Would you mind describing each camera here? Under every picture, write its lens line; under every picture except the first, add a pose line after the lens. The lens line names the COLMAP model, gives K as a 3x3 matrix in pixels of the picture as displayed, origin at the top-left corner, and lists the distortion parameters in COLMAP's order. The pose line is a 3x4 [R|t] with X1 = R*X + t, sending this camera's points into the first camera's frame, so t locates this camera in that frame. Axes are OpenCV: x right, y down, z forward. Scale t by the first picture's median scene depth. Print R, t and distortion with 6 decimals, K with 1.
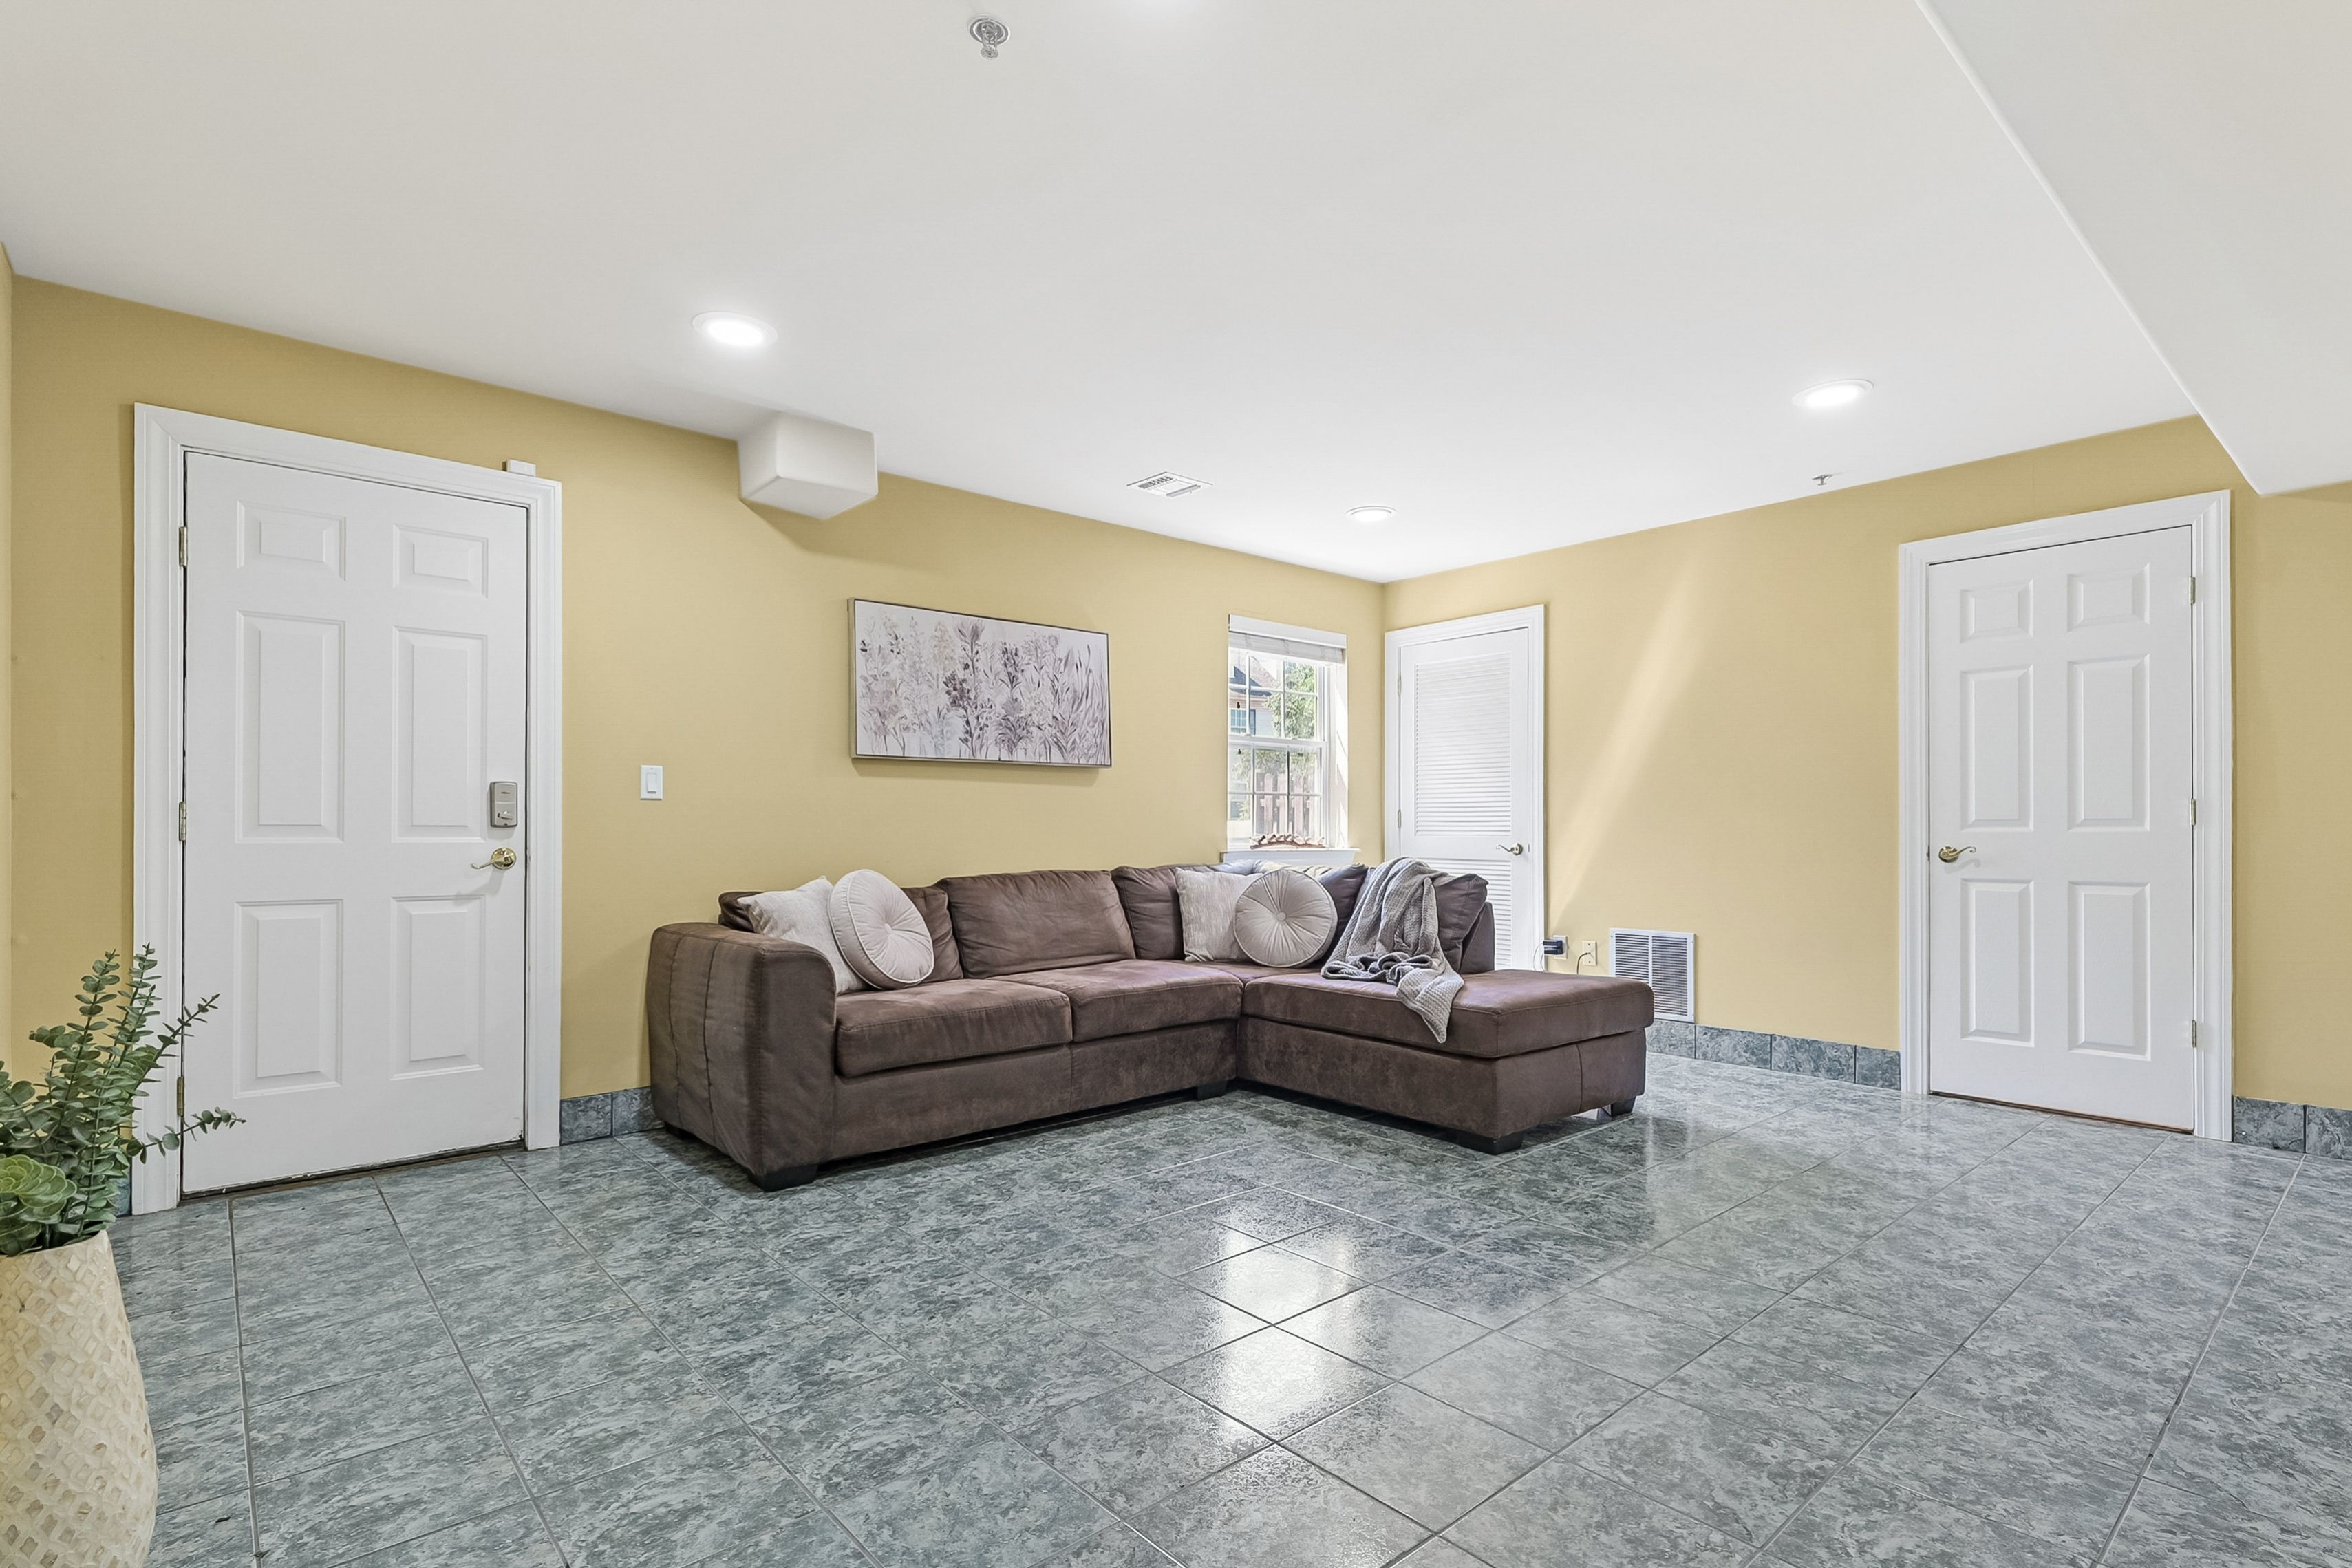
lens RADIAL K [[1123.7, 0, 1156.7], [0, 1123.7, 821.5], [0, 0, 1]] dist [0.004050, 0.000381]
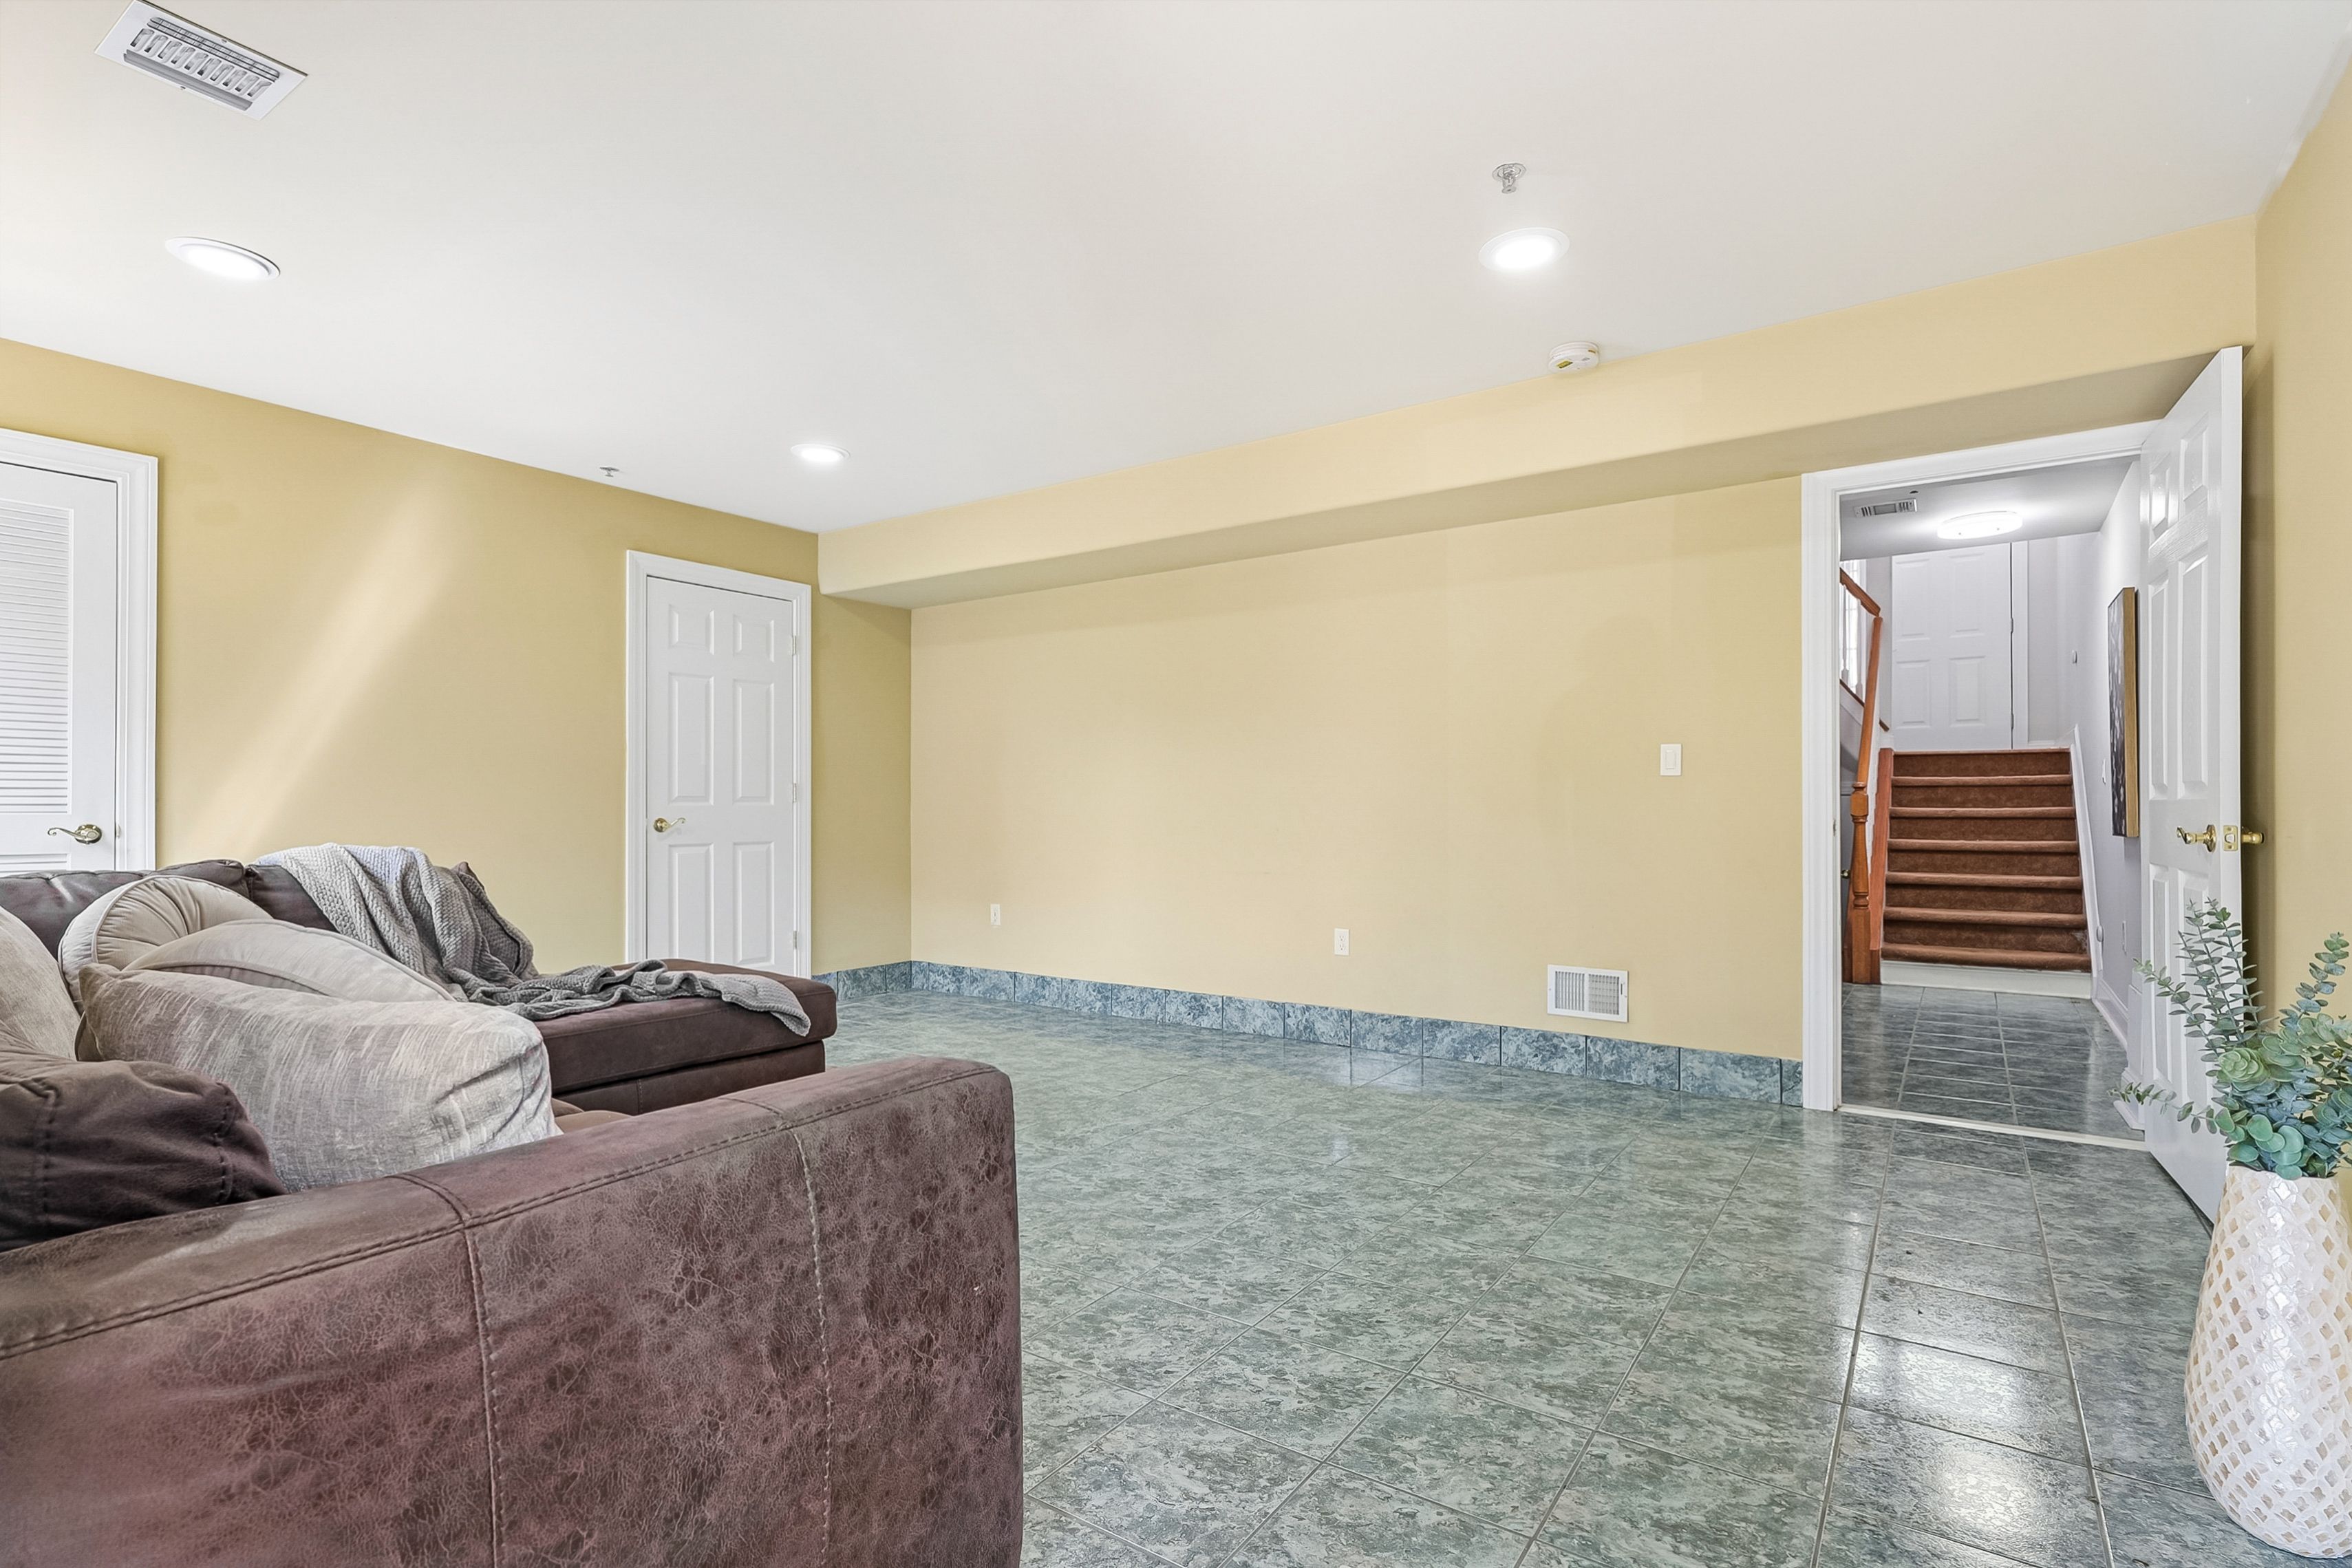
lens RADIAL K [[1123.7, 0, 1208.3], [0, 1123.7, 786.5], [0, 0, 1]] dist [0.004050, 0.000381]
pose [[-0.275141, 0.019388, 0.961208, -0.756382], [-0.005717, 0.999746, -0.021801, 0.013993], [-0.961387, -0.011494, -0.274961, 0.993277]]
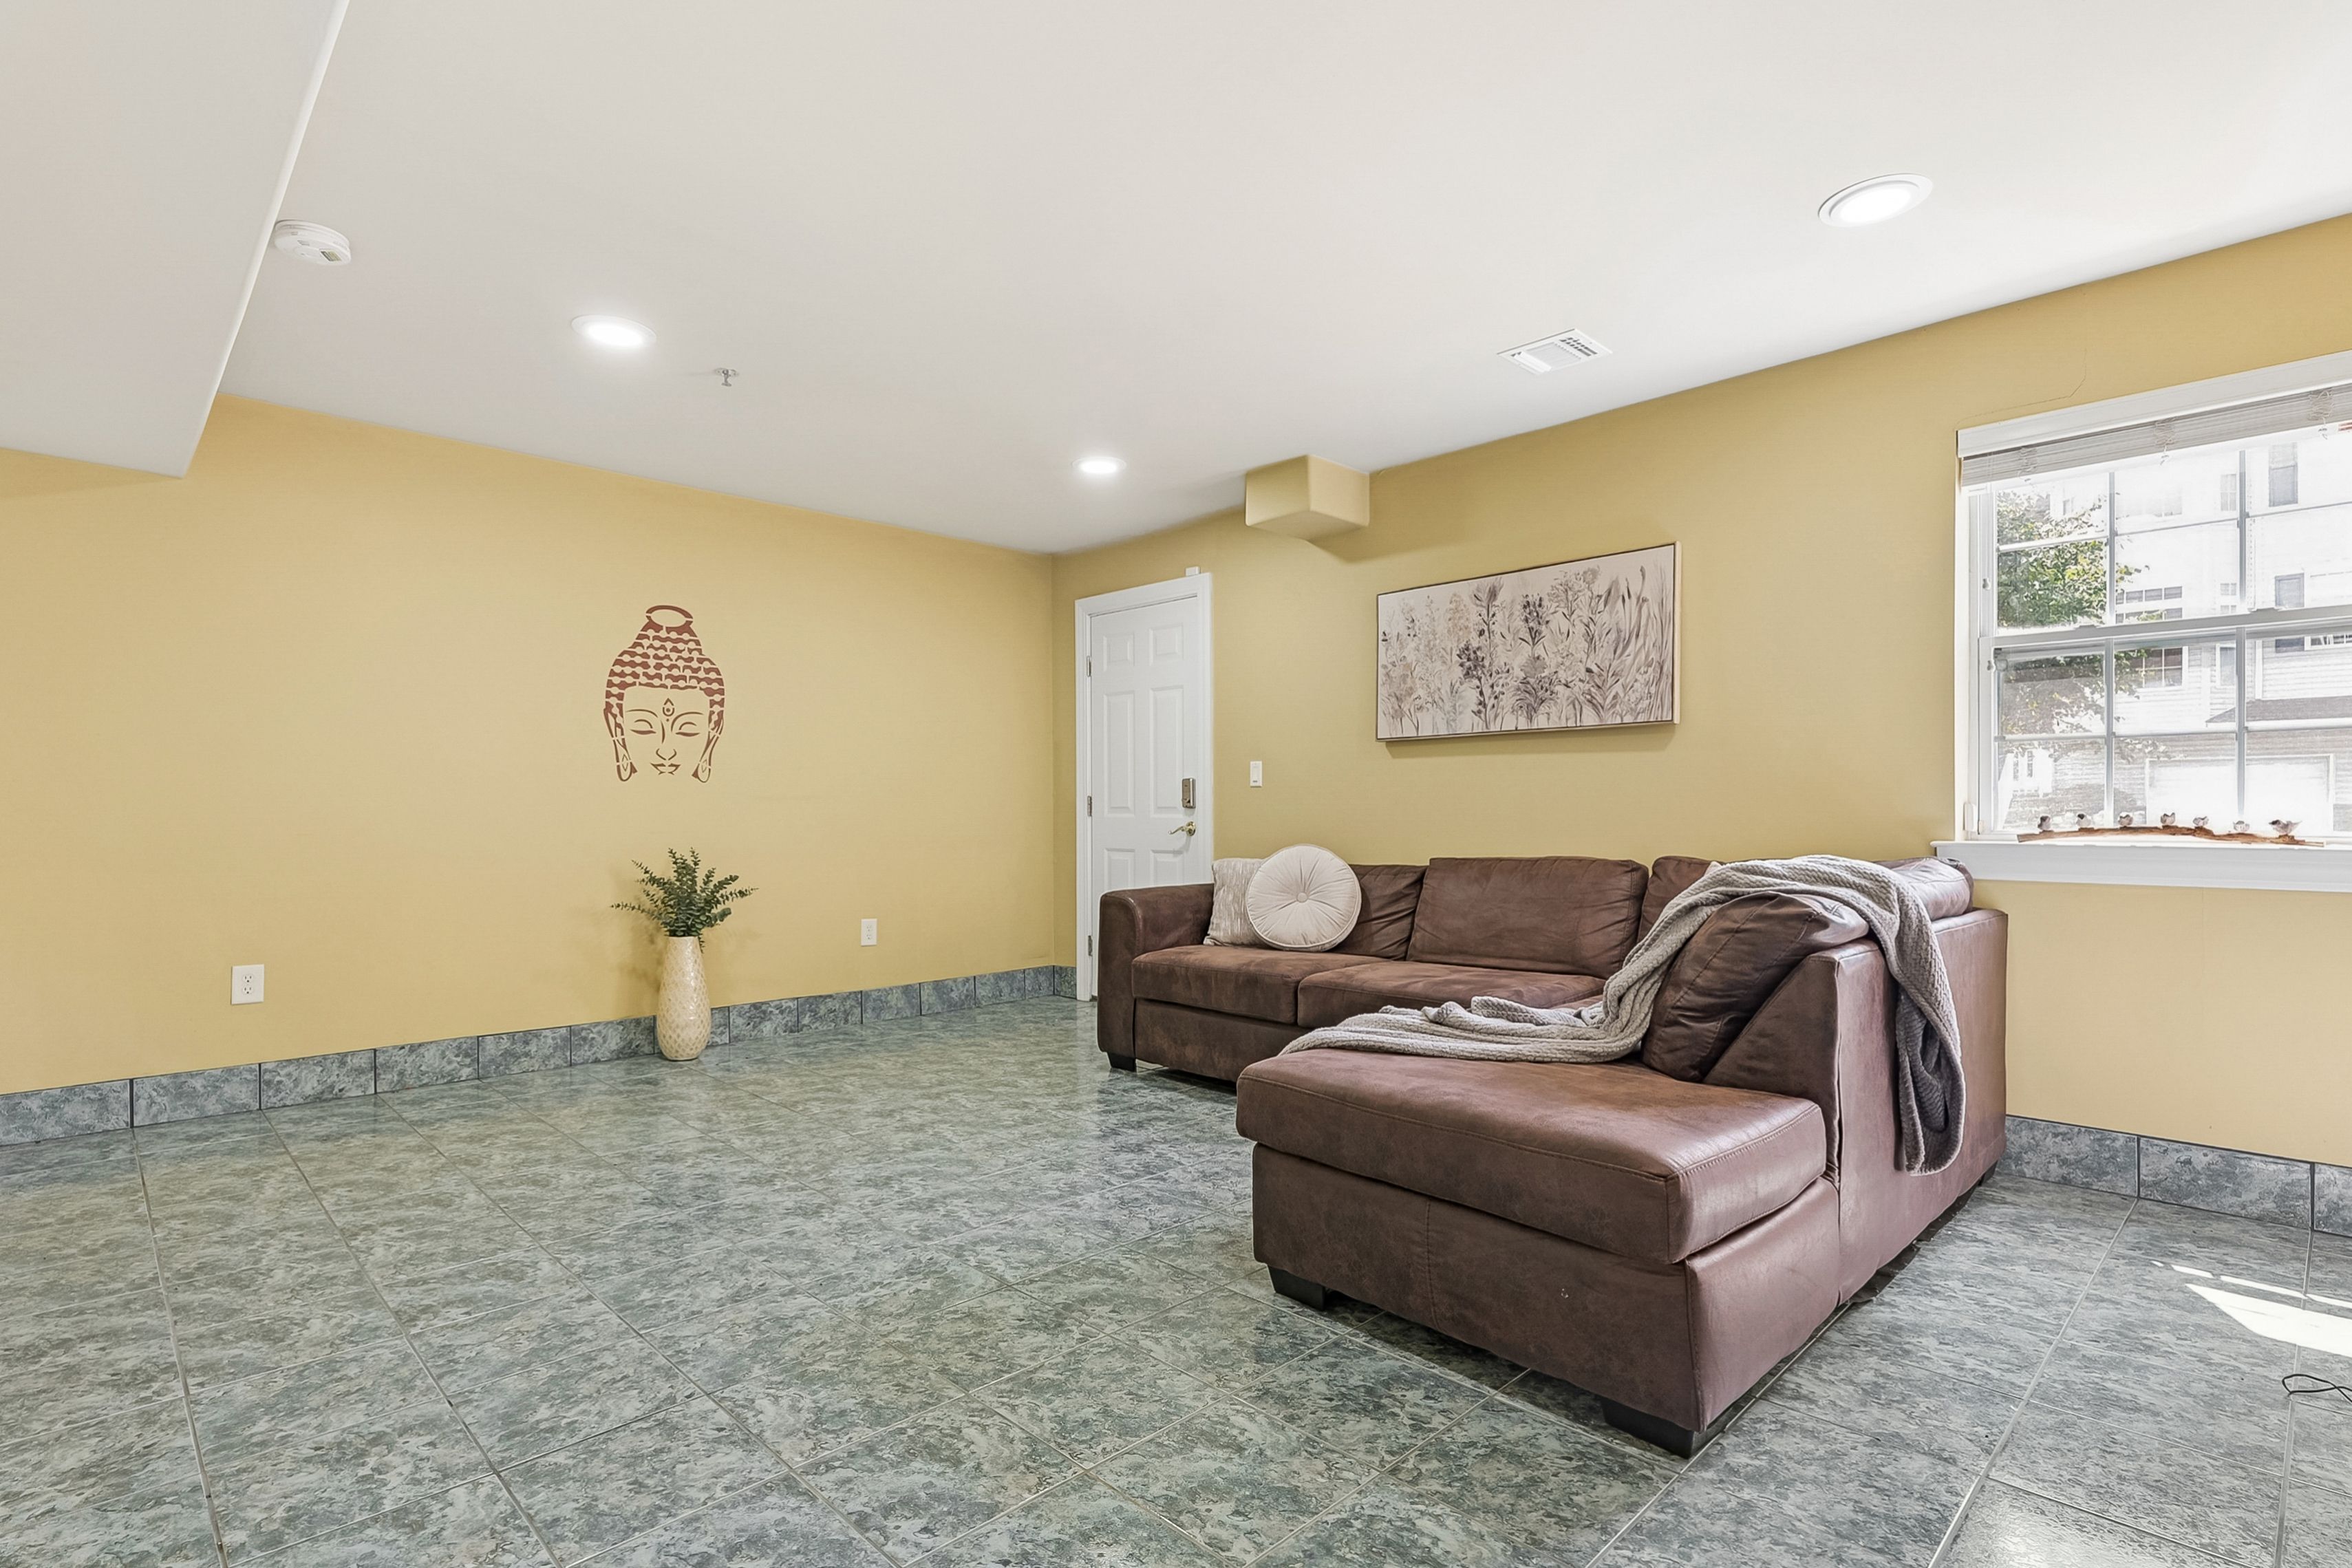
lens RADIAL K [[1123.7, 0, 1189.8], [0, 1123.7, 799.2], [0, 0, 1]] dist [0.004050, 0.000381]
pose [[0.076413, -0.011495, -0.997010, 1.023612], [0.009018, 0.999901, -0.010837, 0.010903], [0.997035, -0.008163, 0.076509, 0.951697]]
